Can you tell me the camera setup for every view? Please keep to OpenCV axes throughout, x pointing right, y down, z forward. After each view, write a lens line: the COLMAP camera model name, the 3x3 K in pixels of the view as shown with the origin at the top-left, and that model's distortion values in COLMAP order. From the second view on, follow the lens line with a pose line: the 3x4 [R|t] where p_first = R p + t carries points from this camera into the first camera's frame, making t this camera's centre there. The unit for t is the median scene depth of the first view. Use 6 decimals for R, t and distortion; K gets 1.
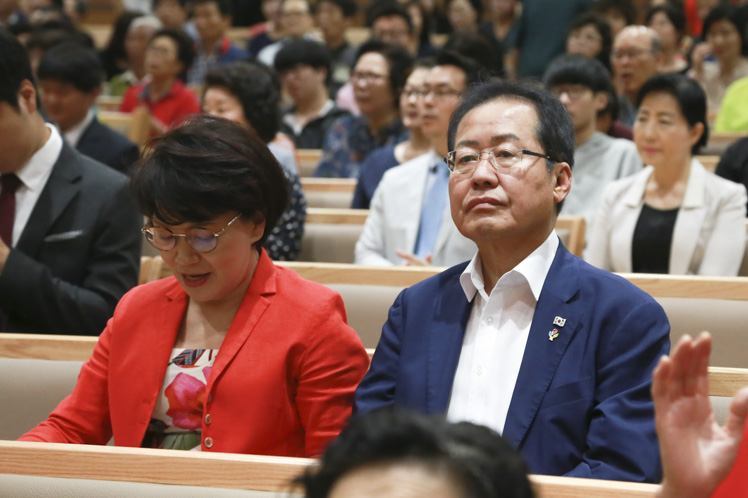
lens RADIAL K [[2287.4, 0, 378.7], [0, 2287.4, 248.4], [0, 0, 1]] dist [0.111695, 0.000000]
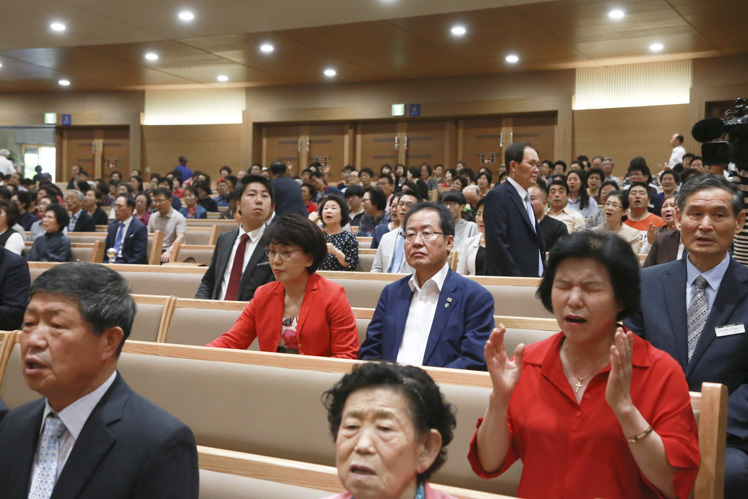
lens RADIAL K [[1046.8, 0, 366.8], [0, 1046.8, 251.9], [0, 0, 1]] dist [0.292368, 0.000000]
pose [[0.999988, -0.004831, -0.000270, -0.009092], [0.004821, 0.999529, -0.030301, 0.013488], [0.000416, 0.030299, 0.999541, -0.129934]]
